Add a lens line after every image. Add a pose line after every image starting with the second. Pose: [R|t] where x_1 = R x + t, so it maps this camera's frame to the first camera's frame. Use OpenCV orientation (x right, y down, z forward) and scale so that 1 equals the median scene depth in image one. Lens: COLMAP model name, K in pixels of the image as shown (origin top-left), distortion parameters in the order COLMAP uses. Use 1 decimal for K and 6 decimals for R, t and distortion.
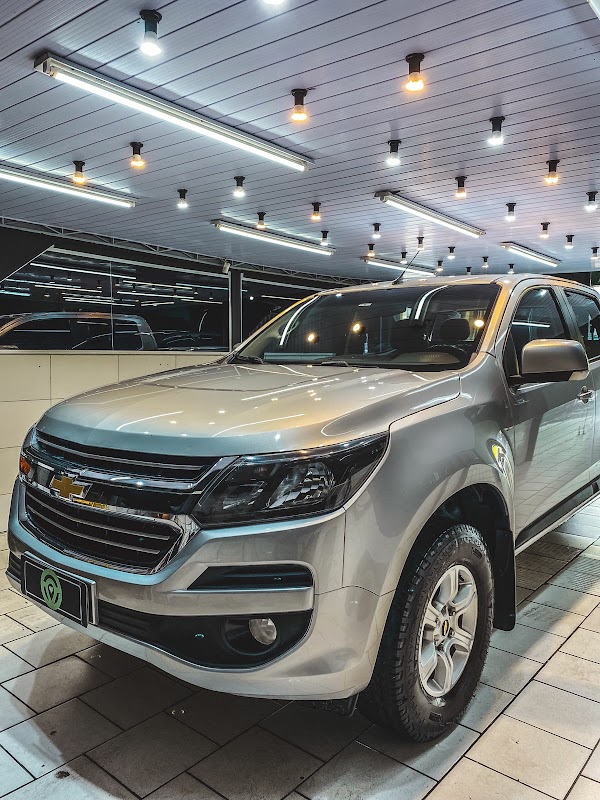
lens RADIAL K [[628.7, 0, 298.2], [0, 628.7, 399.9], [0, 0, 1]] dist [0.020779, -0.001047]
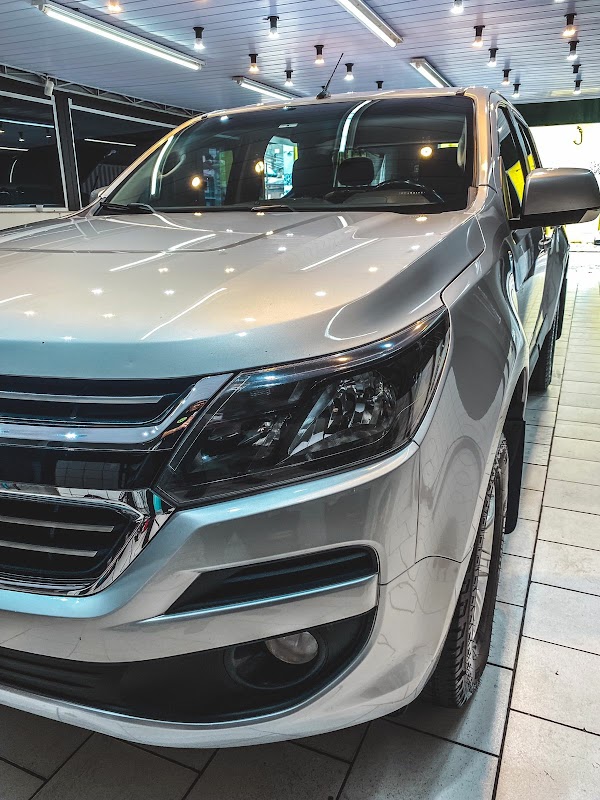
lens RADIAL K [[628.7, 0, 298.2], [0, 628.7, 399.9], [0, 0, 1]] dist [0.020779, -0.001047]
pose [[0.962259, -0.104940, 0.251088, -0.169551], [0.049178, 0.974524, 0.218826, -0.005875], [-0.267655, -0.198219, 0.942905, 0.433195]]
